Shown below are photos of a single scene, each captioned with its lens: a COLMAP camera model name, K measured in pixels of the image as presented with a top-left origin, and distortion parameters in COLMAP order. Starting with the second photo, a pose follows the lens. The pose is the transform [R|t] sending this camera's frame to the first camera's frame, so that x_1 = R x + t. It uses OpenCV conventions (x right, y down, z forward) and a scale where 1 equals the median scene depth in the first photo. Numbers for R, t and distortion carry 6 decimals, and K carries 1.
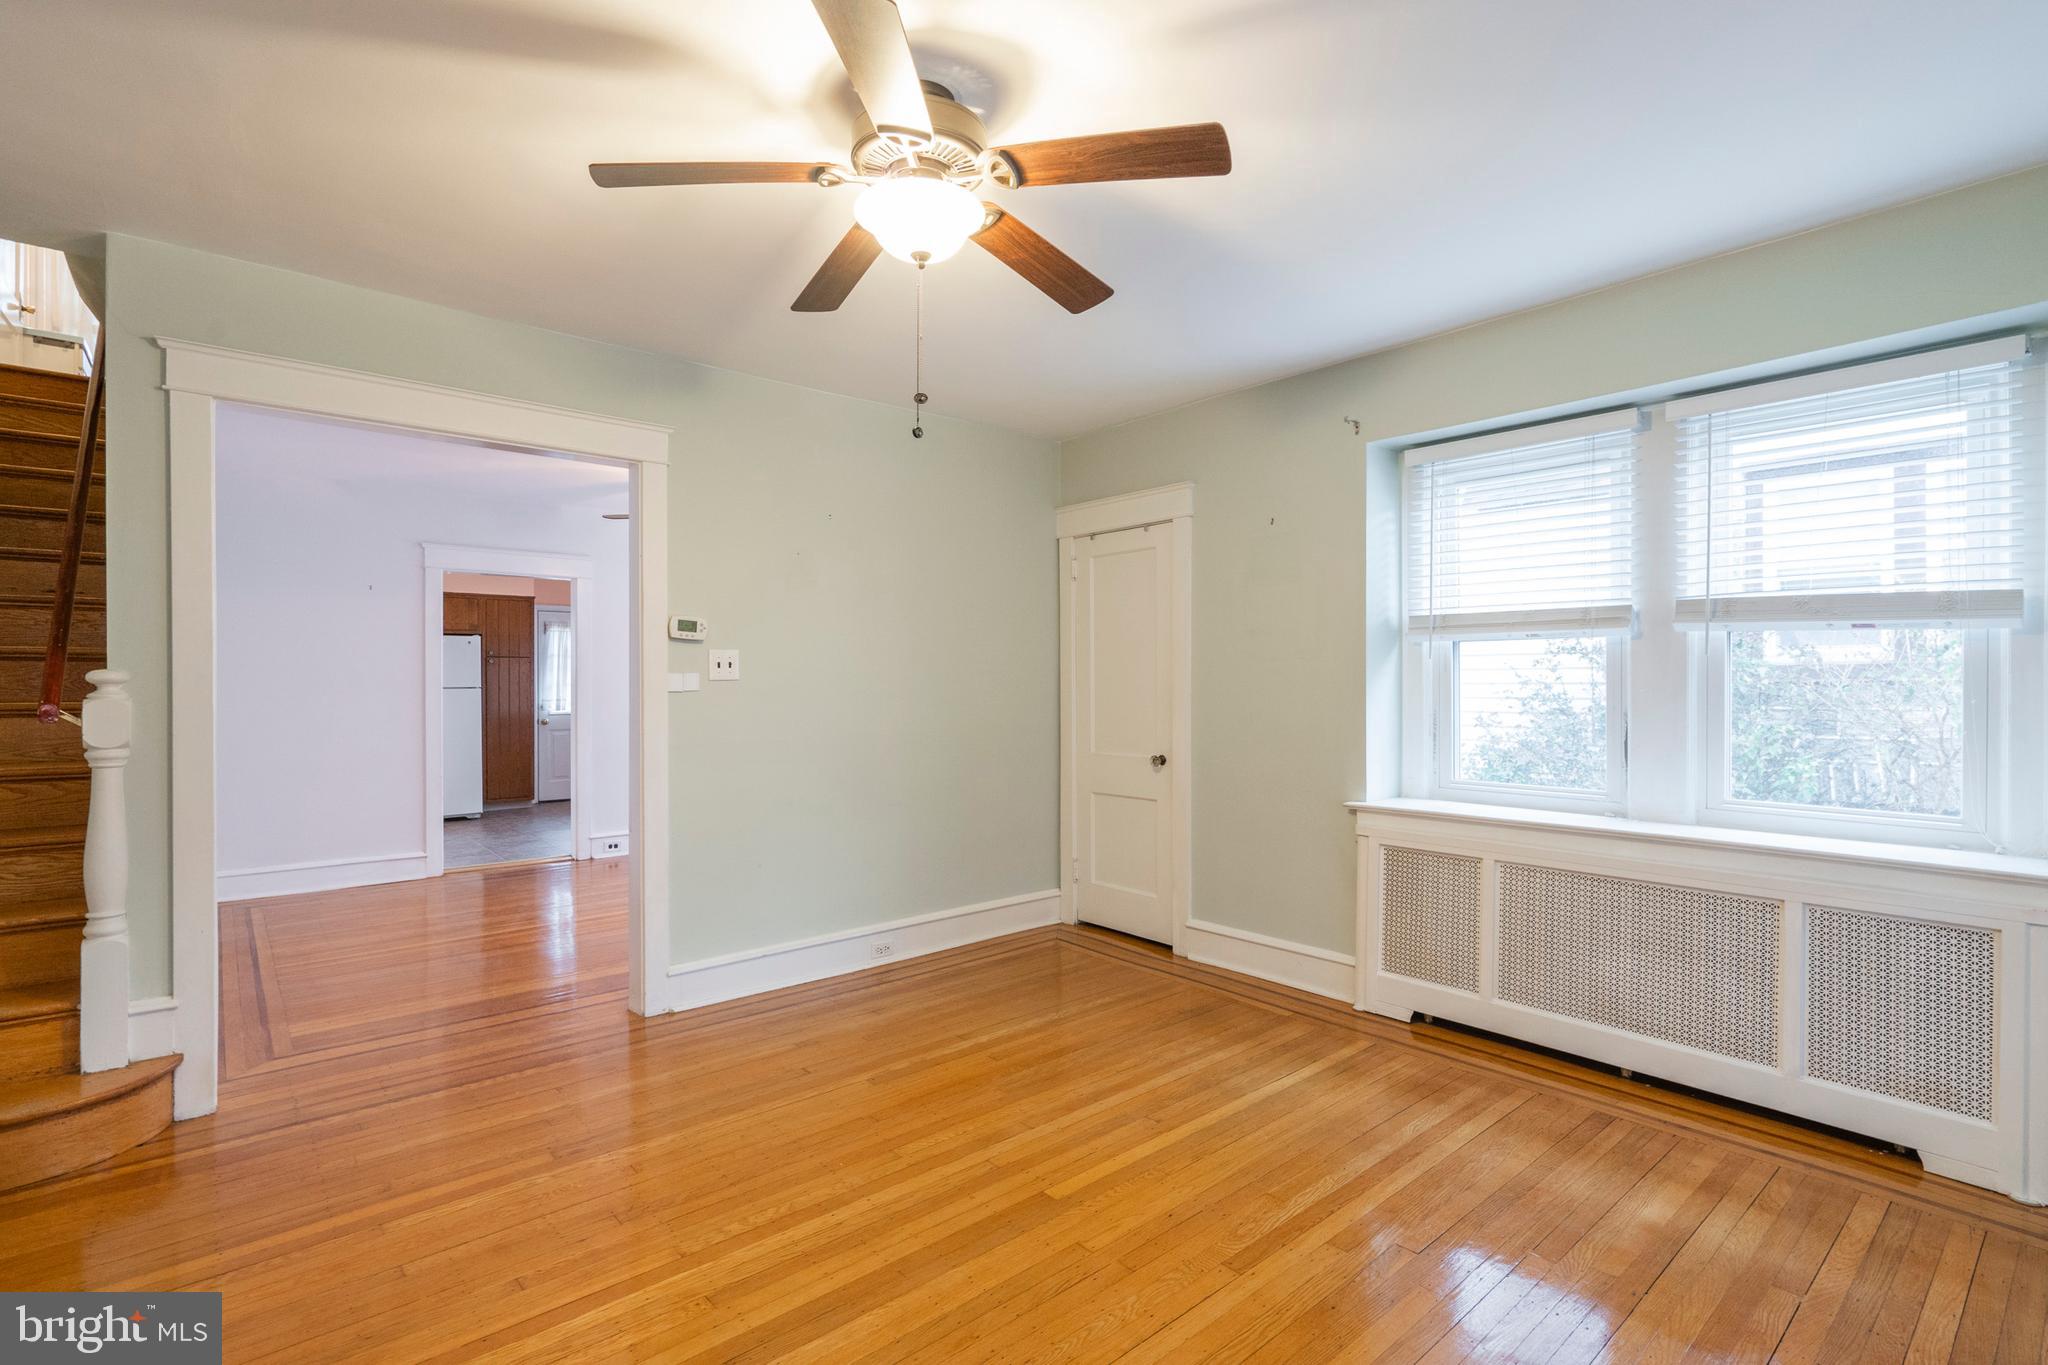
lens RADIAL K [[866.8, 0, 910.8], [0, 866.8, 685.8], [0, 0, 1]] dist [-0.001407, 0.001228]
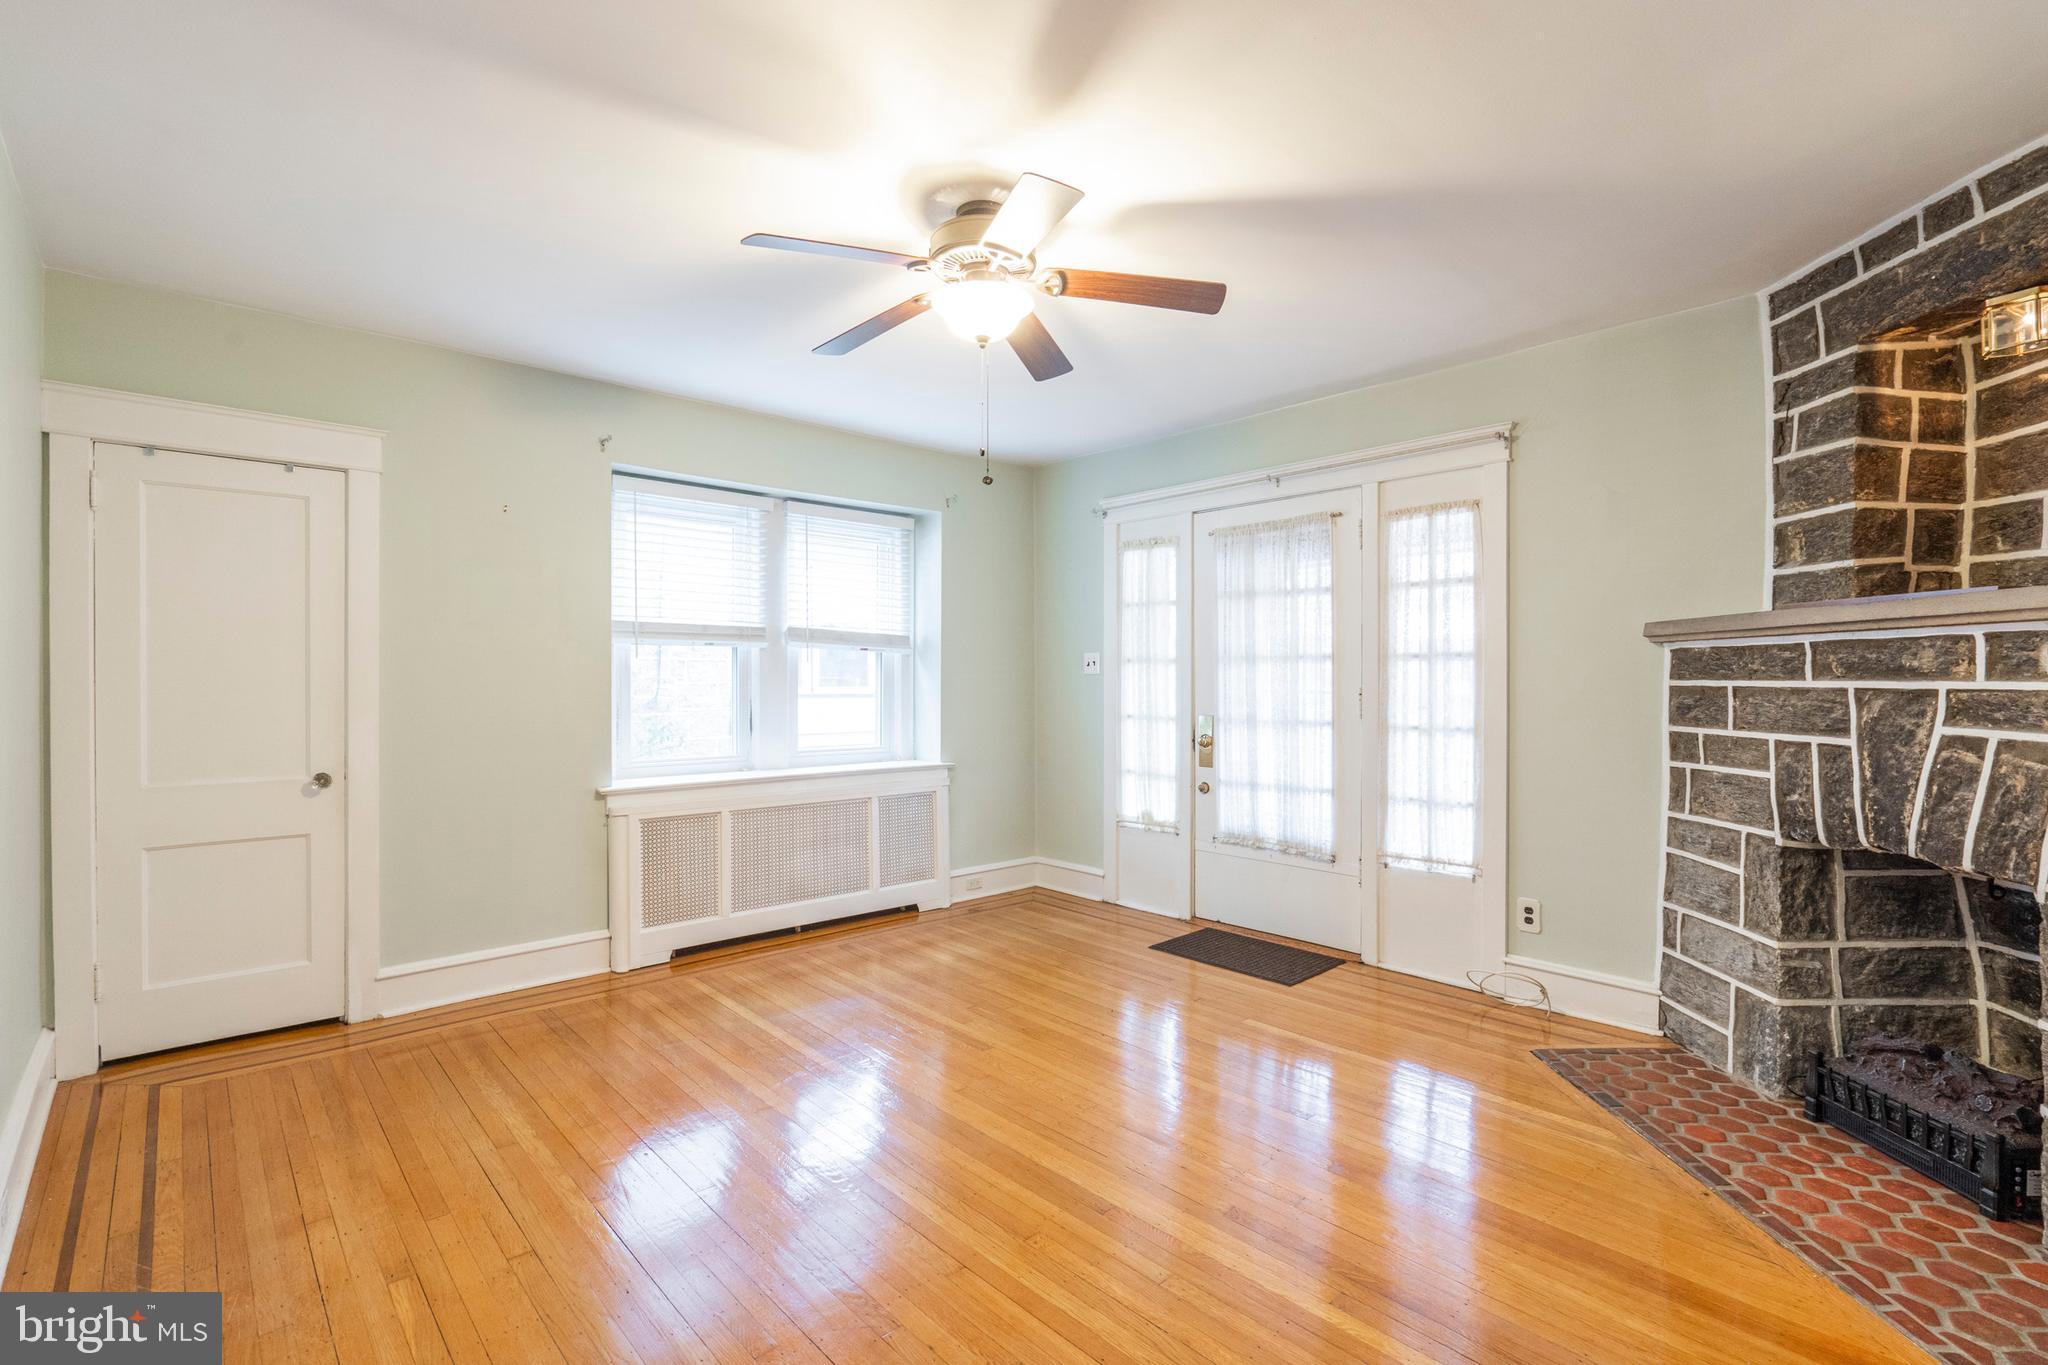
lens RADIAL K [[1034.1, 0, 968.7], [0, 1034.1, 677.9], [0, 0, 1]] dist [-0.000574, 0.002763]
pose [[-0.039244, 0.002886, 0.999225, -0.883979], [0.001197, 0.999995, -0.002841, -0.000503], [-0.999229, 0.001085, -0.039248, 0.643842]]
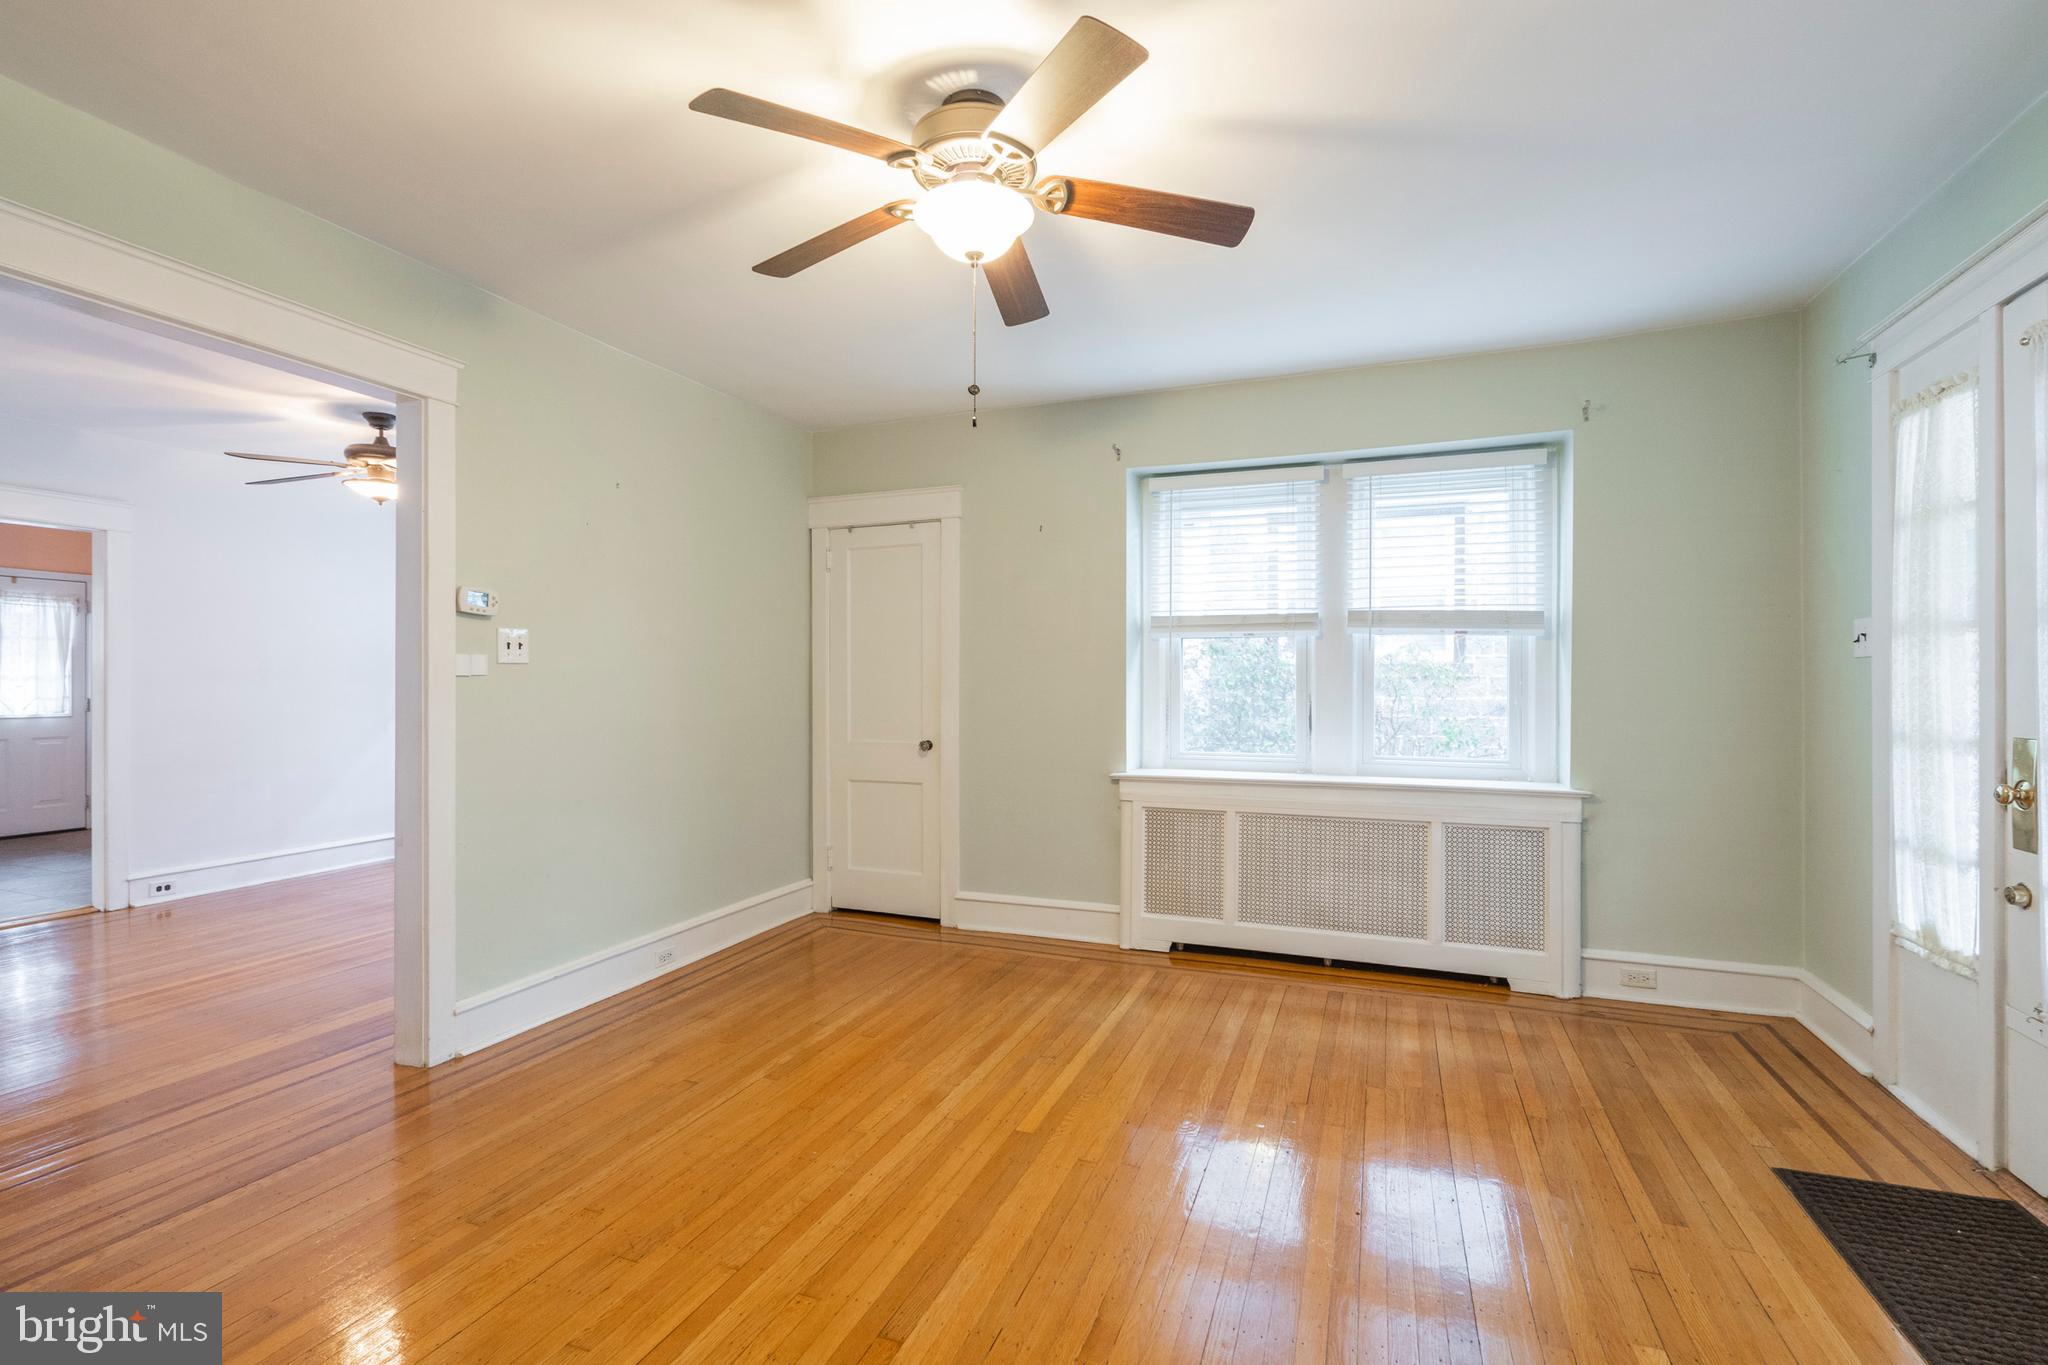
lens RADIAL K [[912.2, 0, 878.6], [0, 912.2, 683.3], [0, 0, 1]] dist [-0.002610, 0.000371]
pose [[0.900071, 0.003245, 0.435731, -0.346729], [-0.002566, 0.999994, -0.002146, 0.017356], [-0.435736, 0.000814, 0.900074, 0.029806]]
